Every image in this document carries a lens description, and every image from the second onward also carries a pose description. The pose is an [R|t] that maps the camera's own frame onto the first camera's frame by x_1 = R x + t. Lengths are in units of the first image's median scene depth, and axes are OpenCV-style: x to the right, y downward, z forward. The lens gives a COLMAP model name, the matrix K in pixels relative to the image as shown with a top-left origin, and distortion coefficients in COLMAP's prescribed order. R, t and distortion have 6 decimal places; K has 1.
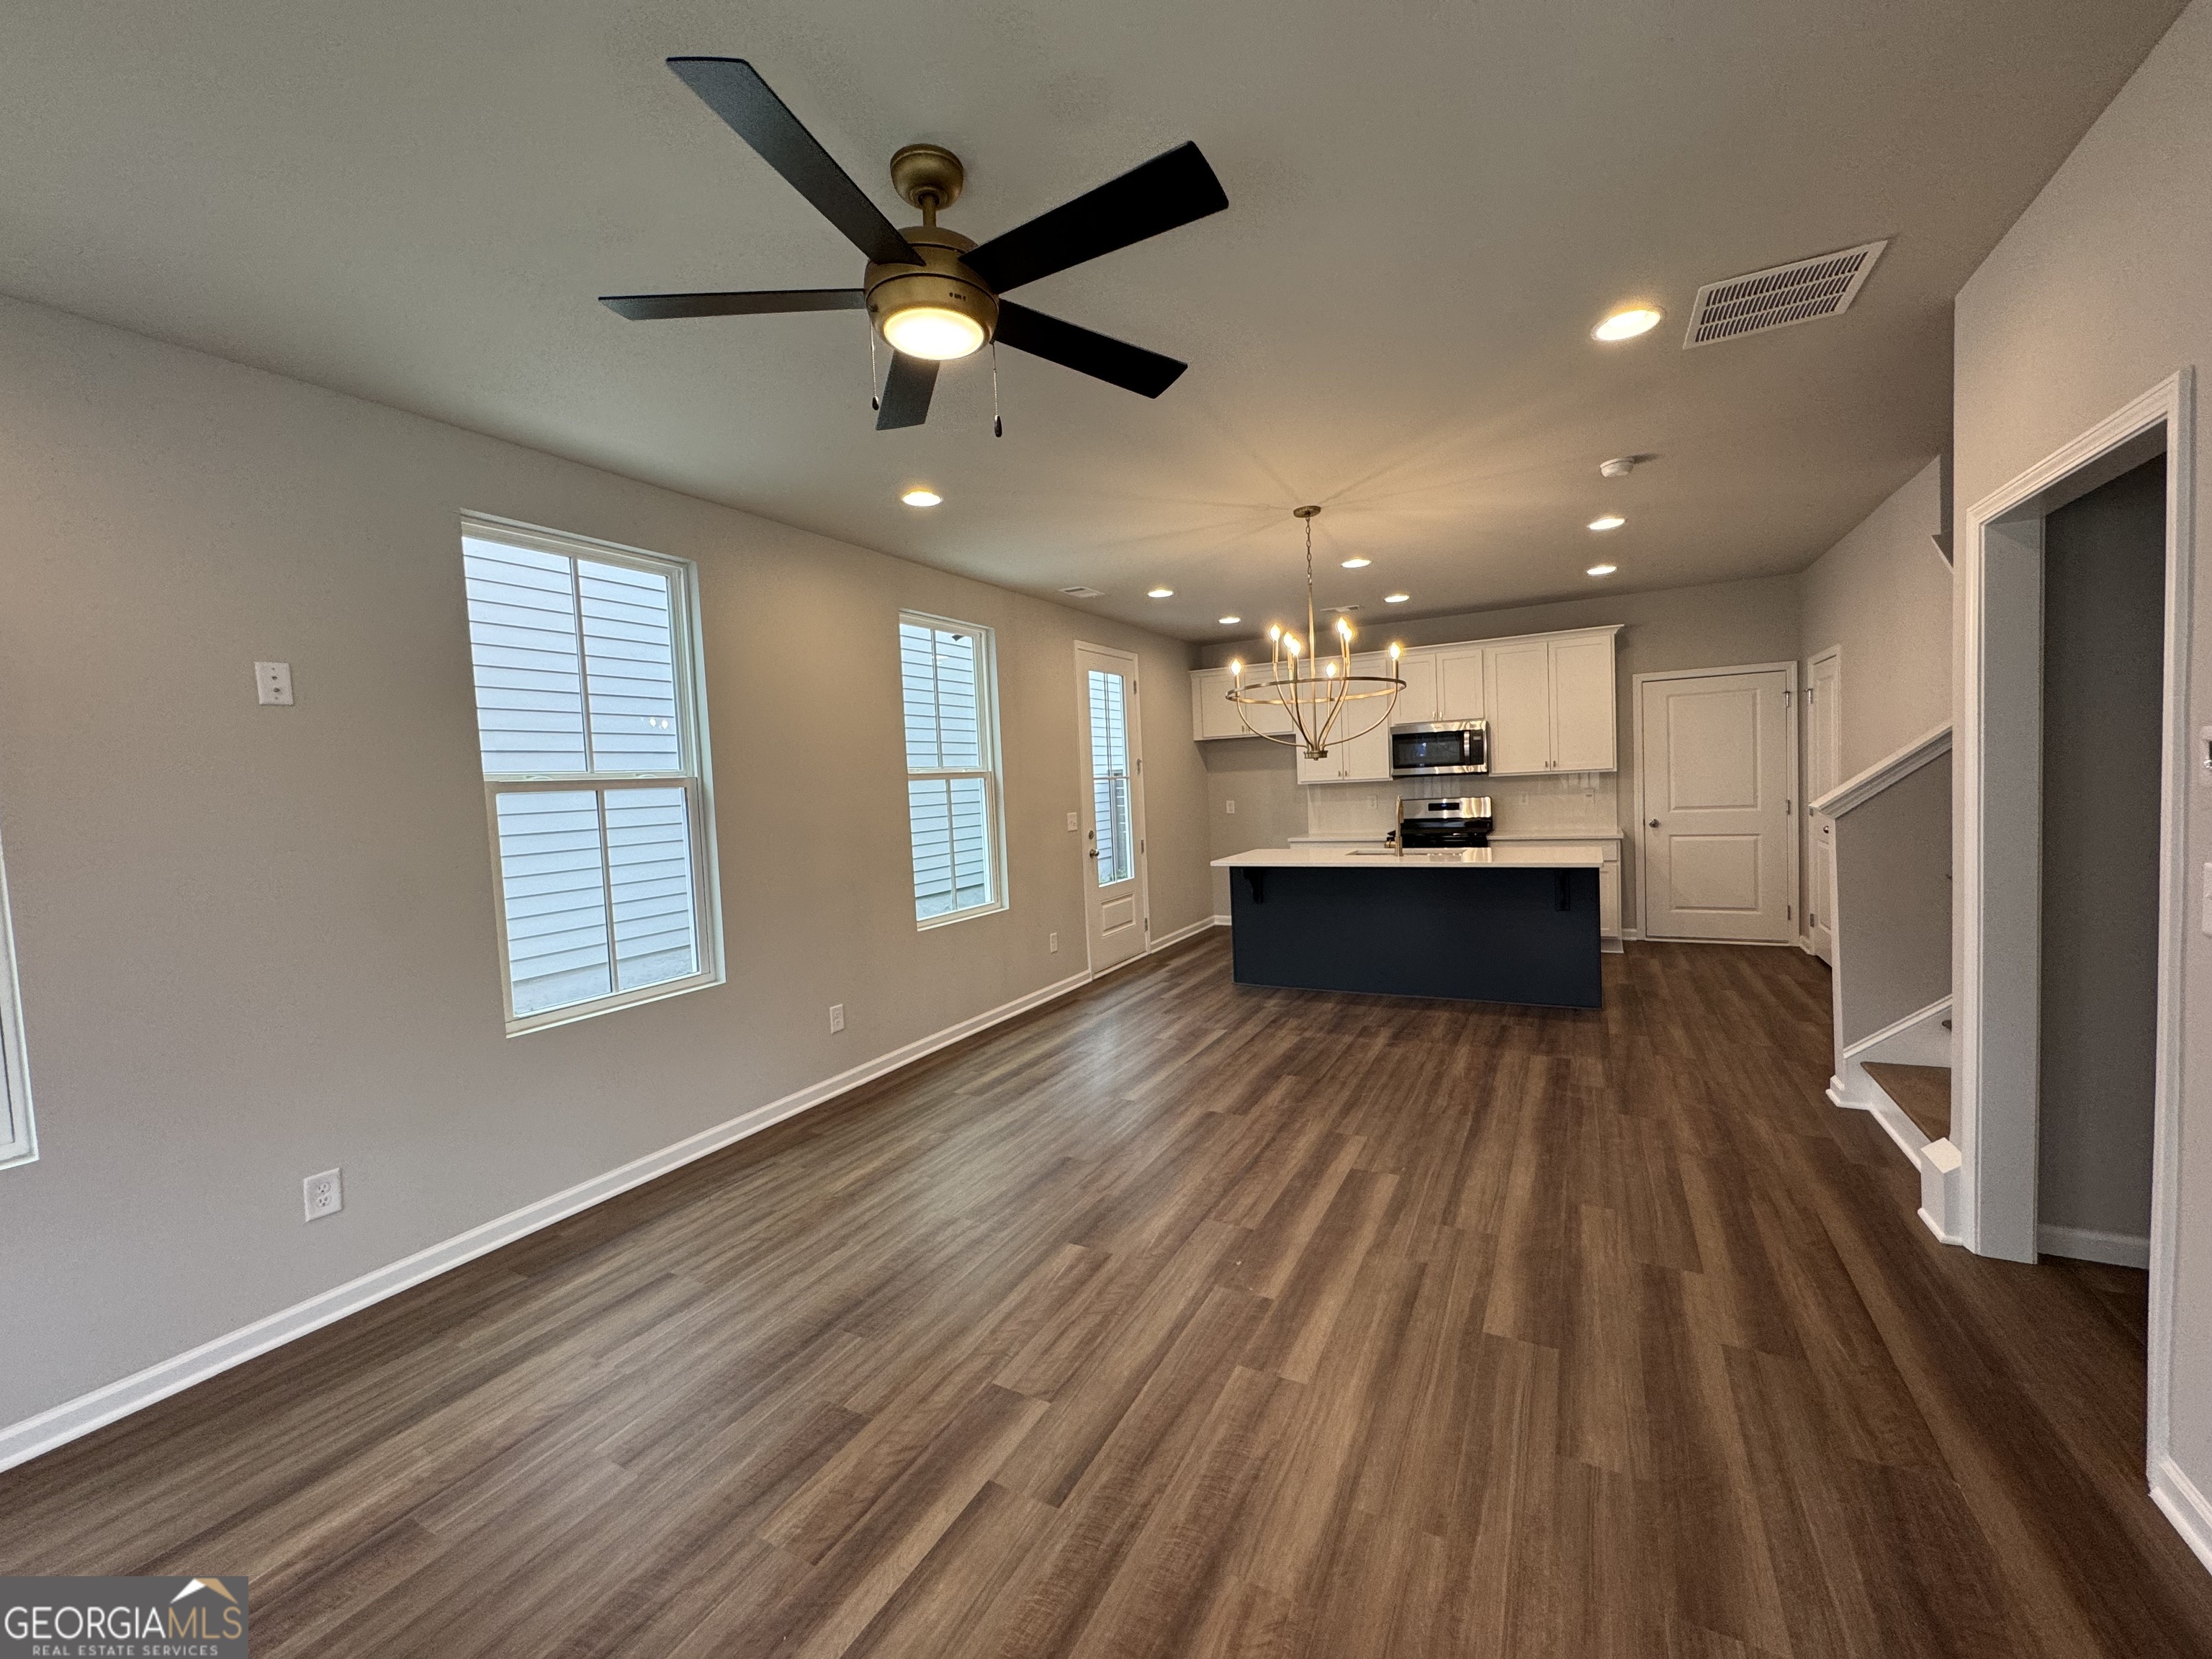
lens RADIAL K [[885.9, 0, 1110.2], [0, 885.9, 827.9], [0, 0, 1]] dist [-0.000112, 0.000122]
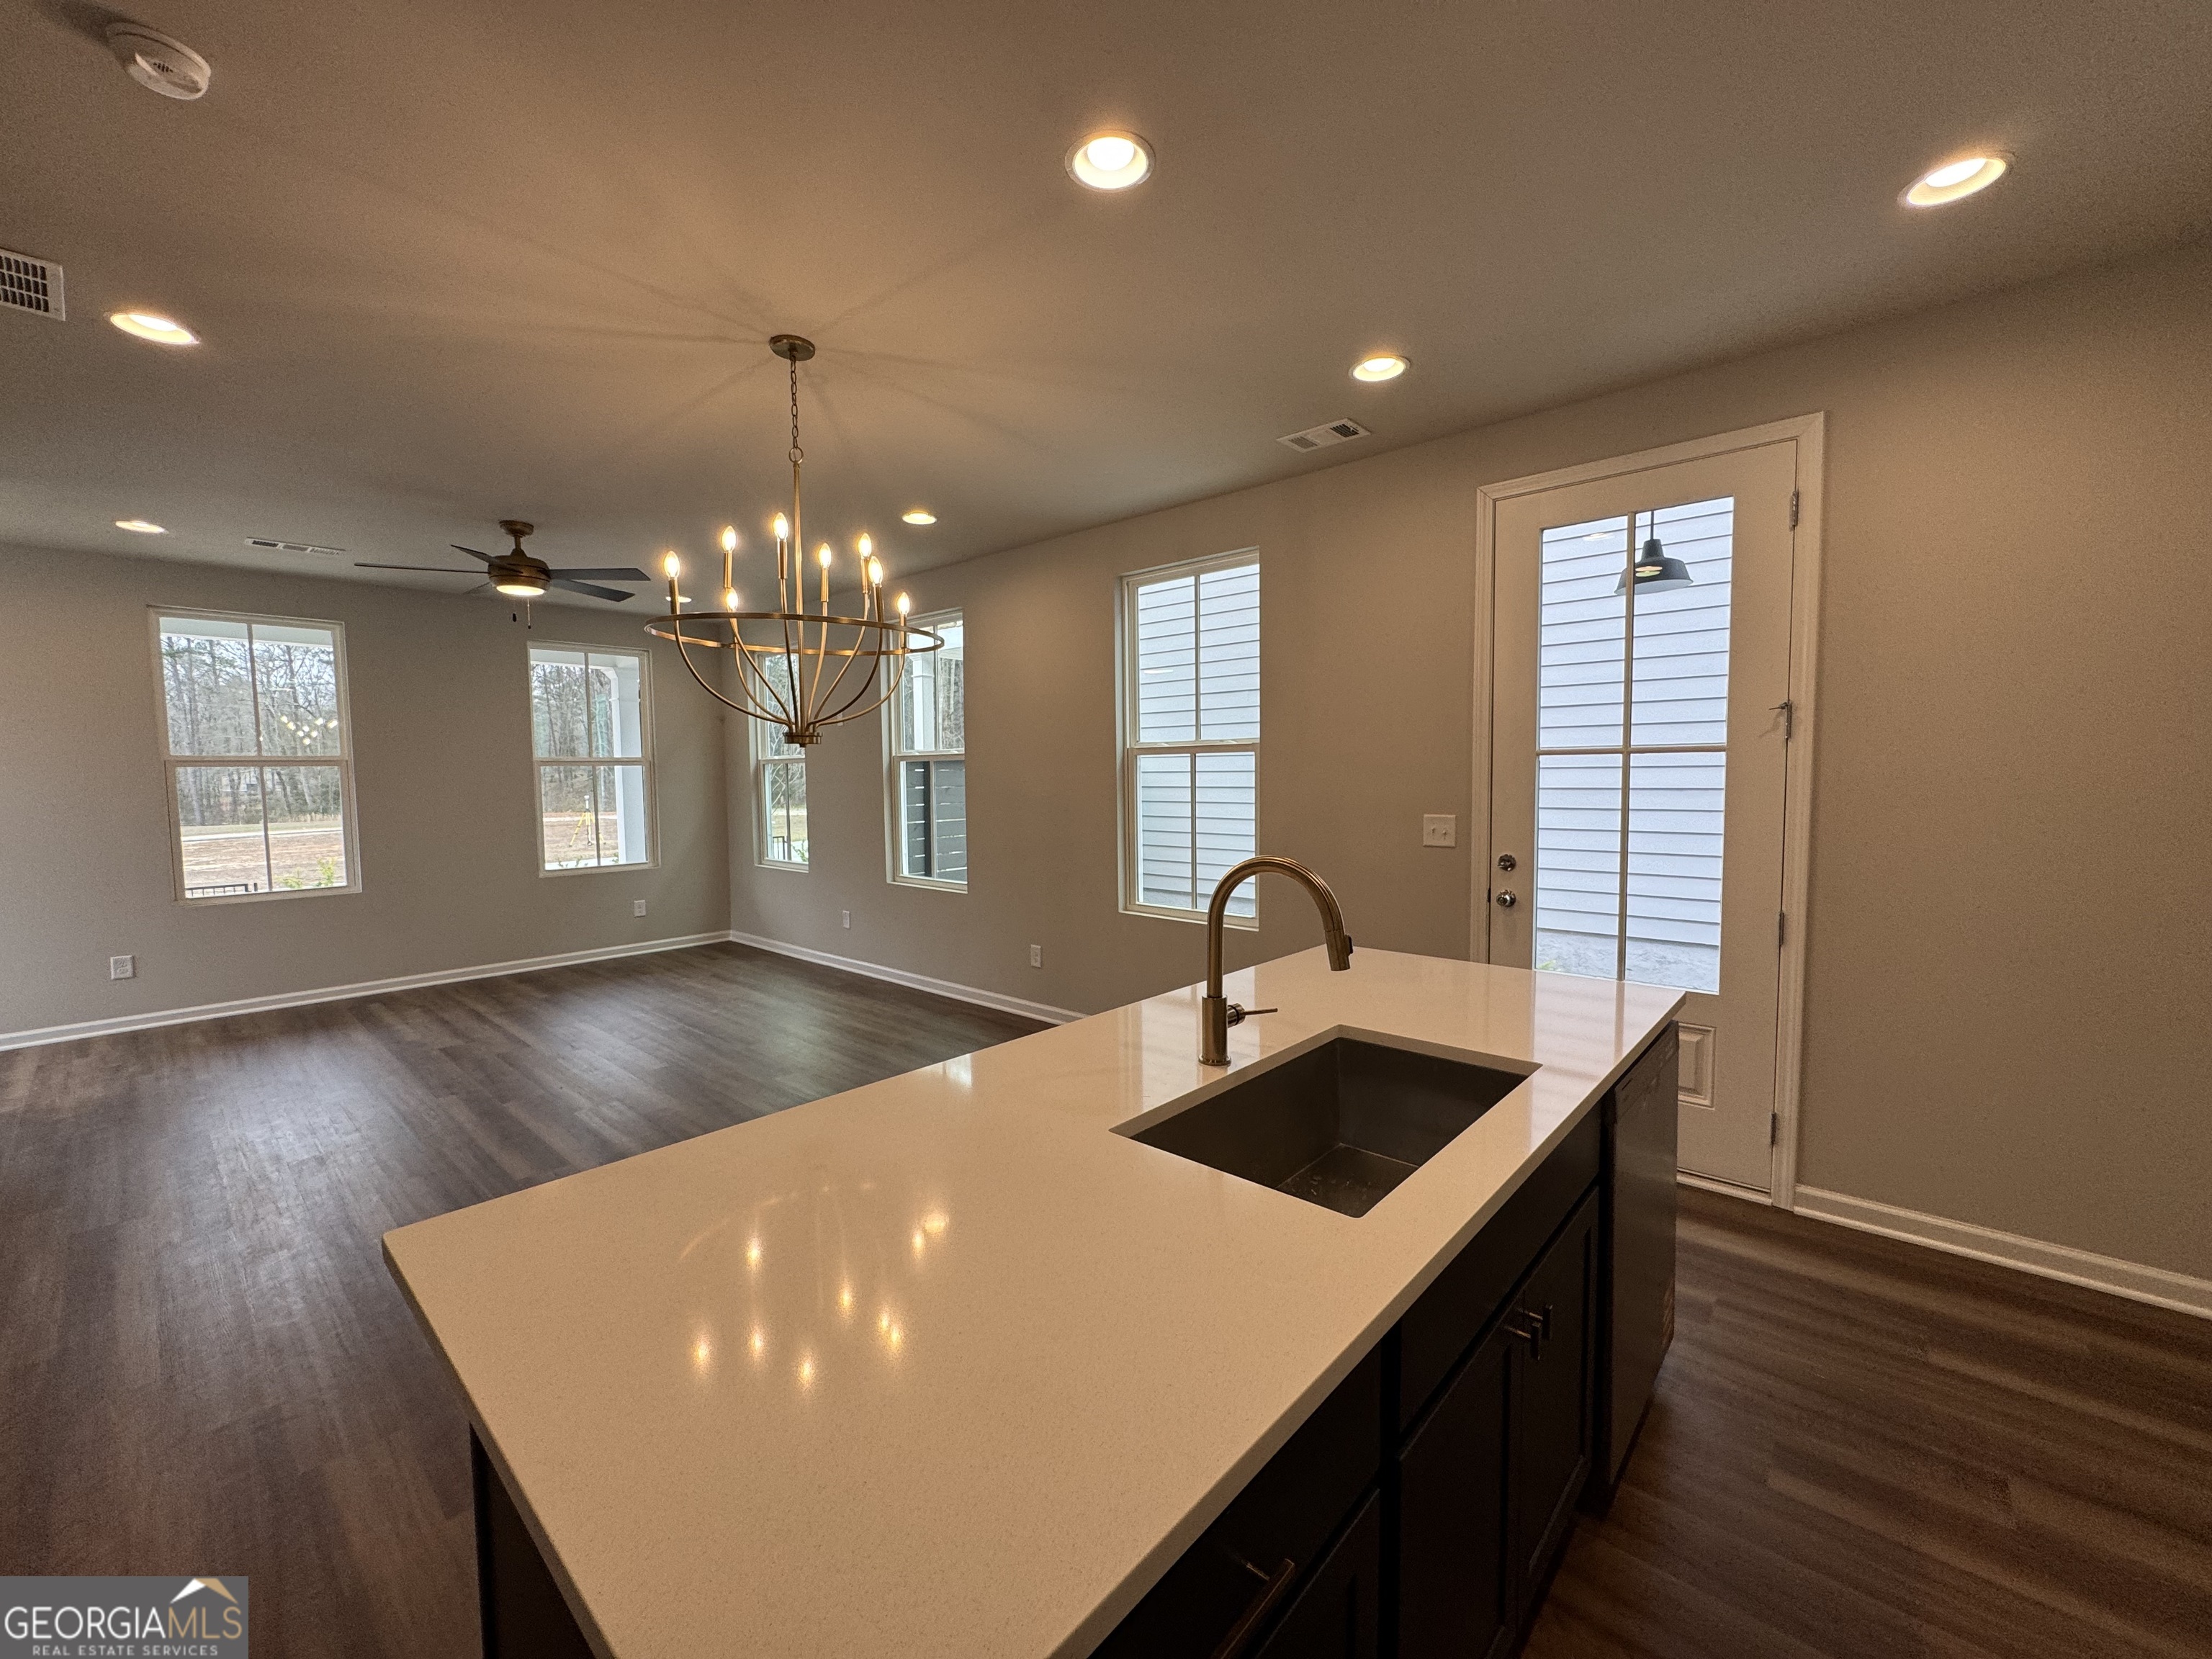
lens RADIAL K [[885.9, 0, 1110.2], [0, 885.9, 827.9], [0, 0, 1]] dist [-0.000112, 0.000122]
pose [[-0.236841, 0.109007, -0.965414, 0.685998], [-0.029494, 0.992421, 0.119292, -0.086638], [0.971101, 0.056727, -0.231831, 1.170941]]
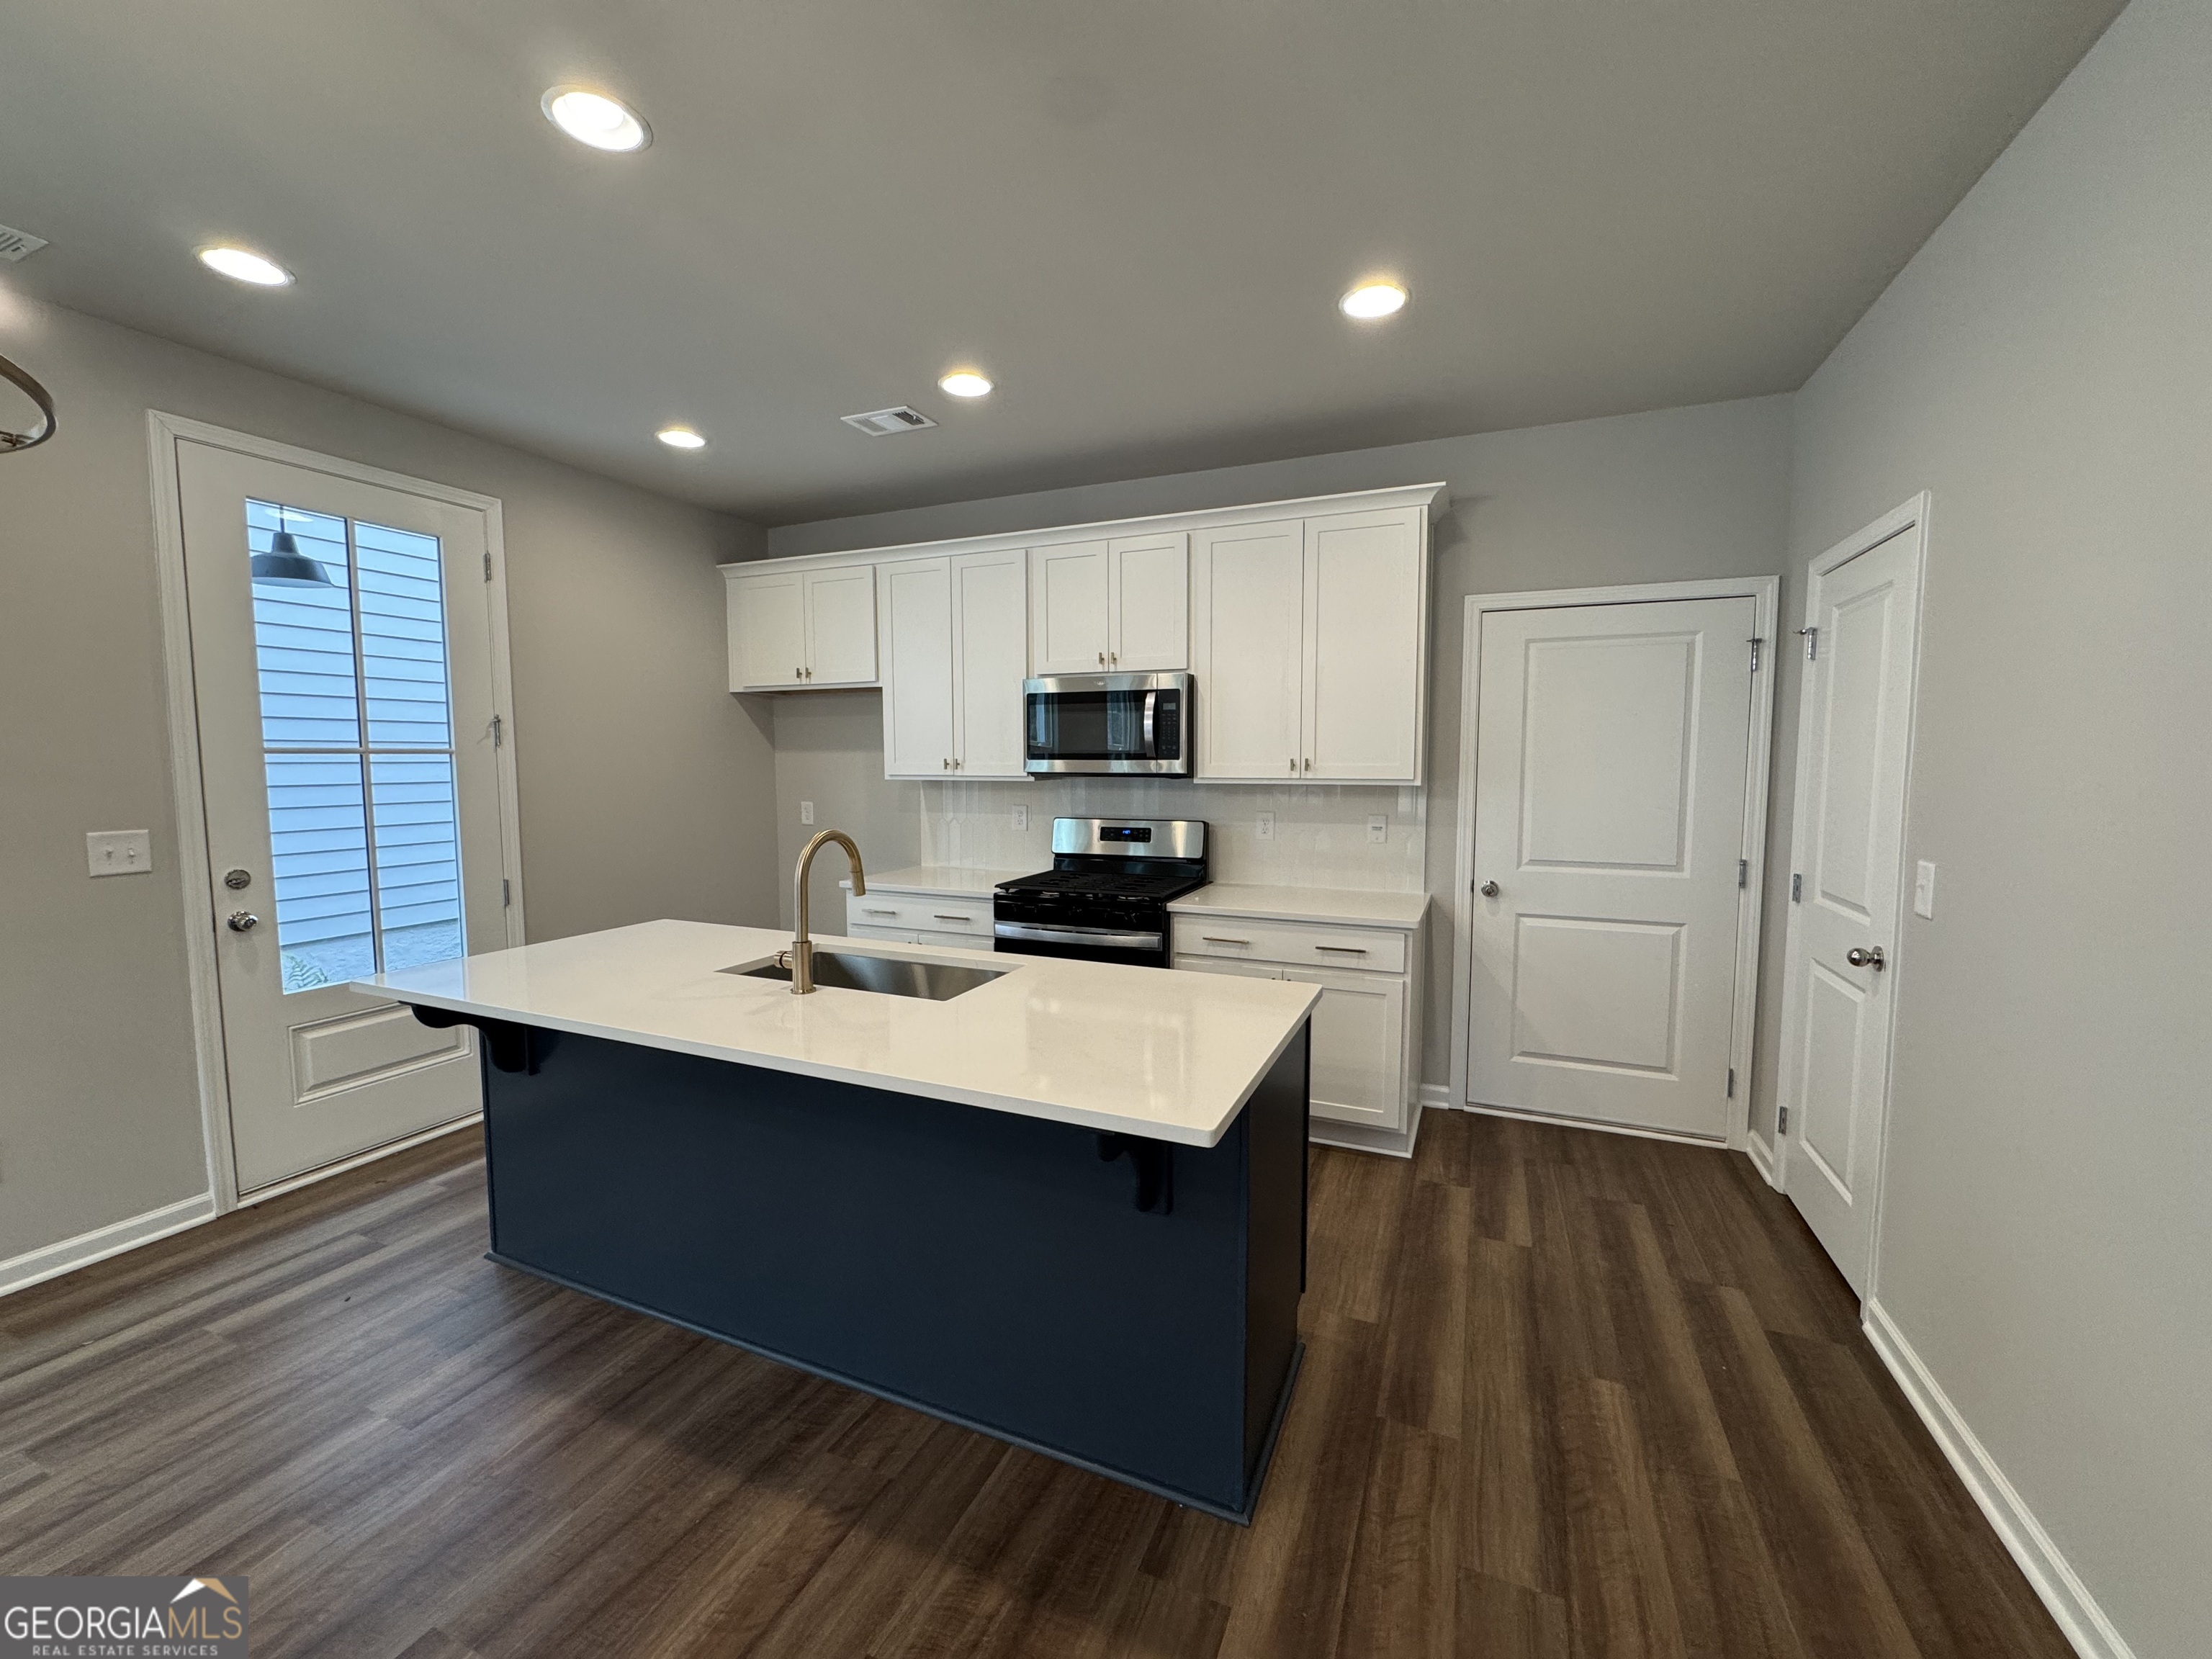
lens RADIAL K [[885.9, 0, 1110.2], [0, 885.9, 827.9], [0, 0, 1]] dist [-0.000112, 0.000122]
pose [[0.995149, 0.039985, 0.089885, 0.474628], [-0.042141, 0.998865, 0.022217, -0.058507], [-0.088894, -0.025897, 0.995704, 0.695418]]
